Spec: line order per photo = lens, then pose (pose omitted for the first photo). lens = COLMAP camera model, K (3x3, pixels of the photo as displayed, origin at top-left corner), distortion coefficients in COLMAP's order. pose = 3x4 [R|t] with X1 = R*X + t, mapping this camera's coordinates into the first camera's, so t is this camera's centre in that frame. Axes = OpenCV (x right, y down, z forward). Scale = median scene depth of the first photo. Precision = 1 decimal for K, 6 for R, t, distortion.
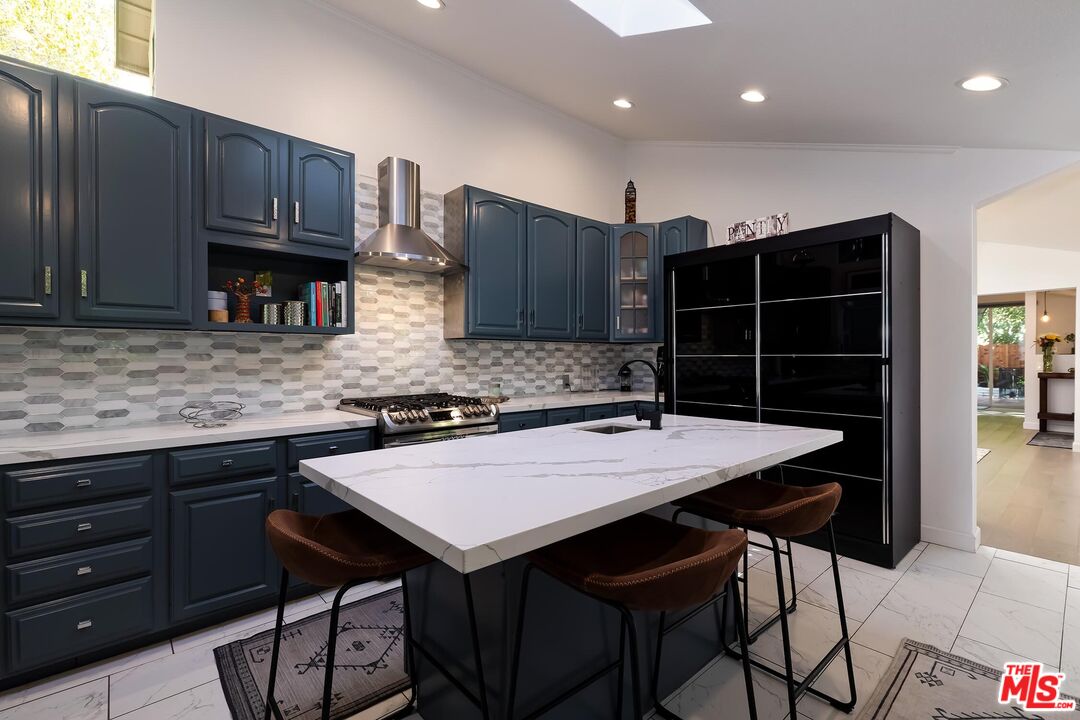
lens RADIAL K [[486.4, 0, 536.9], [0, 486.4, 356.0], [0, 0, 1]] dist [0.006041, -0.000311]
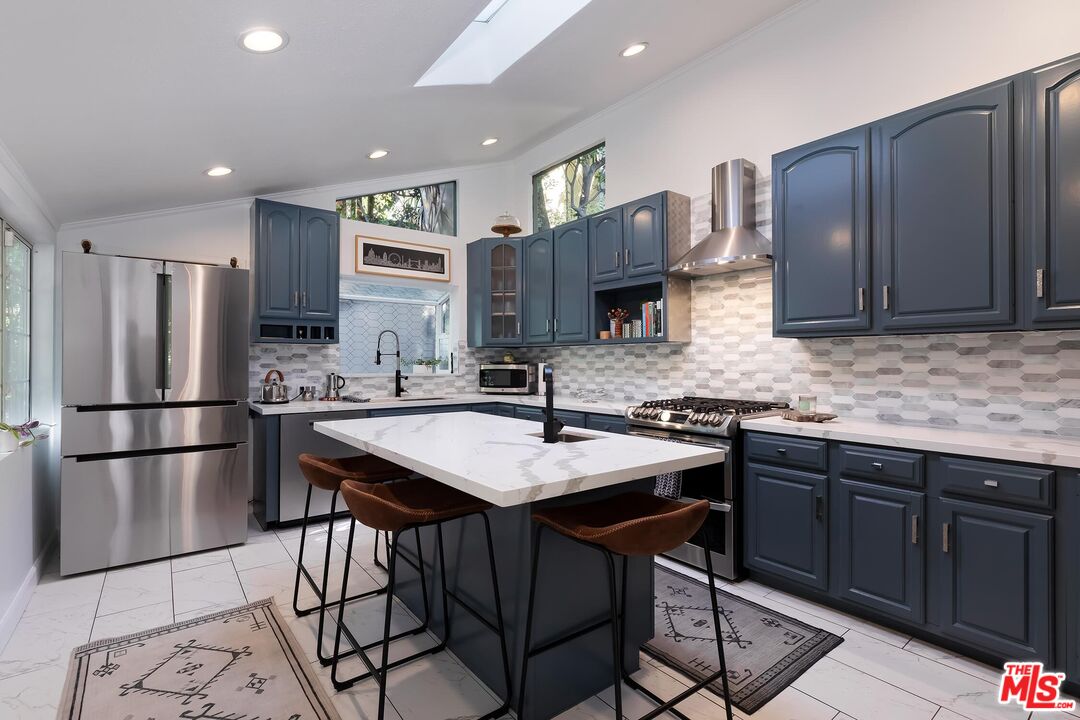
lens RADIAL K [[497.1, 0, 539.3], [0, 497.1, 359.2], [0, 0, 1]] dist [-0.003820, -0.000142]
pose [[-0.066627, -0.000284, -0.997778, 0.751846], [0.004378, 0.999990, -0.000577, -0.001804], [0.997768, -0.004406, -0.066625, 0.673761]]
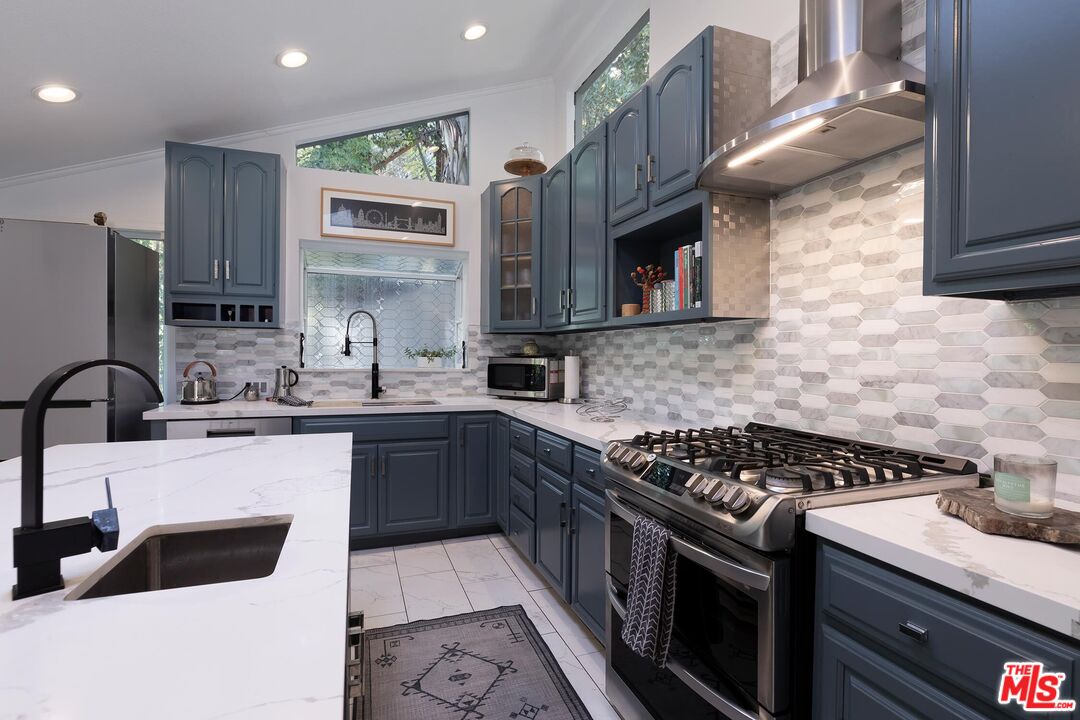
lens RADIAL K [[513.0, 0, 539.1], [0, 513.0, 358.7], [0, 0, 1]] dist [-0.003494, -0.000514]
pose [[-0.365698, 0.010333, -0.930676, 0.274853], [-0.004360, 0.999908, 0.012815, 0.001080], [0.930723, 0.008744, -0.365619, 0.910074]]
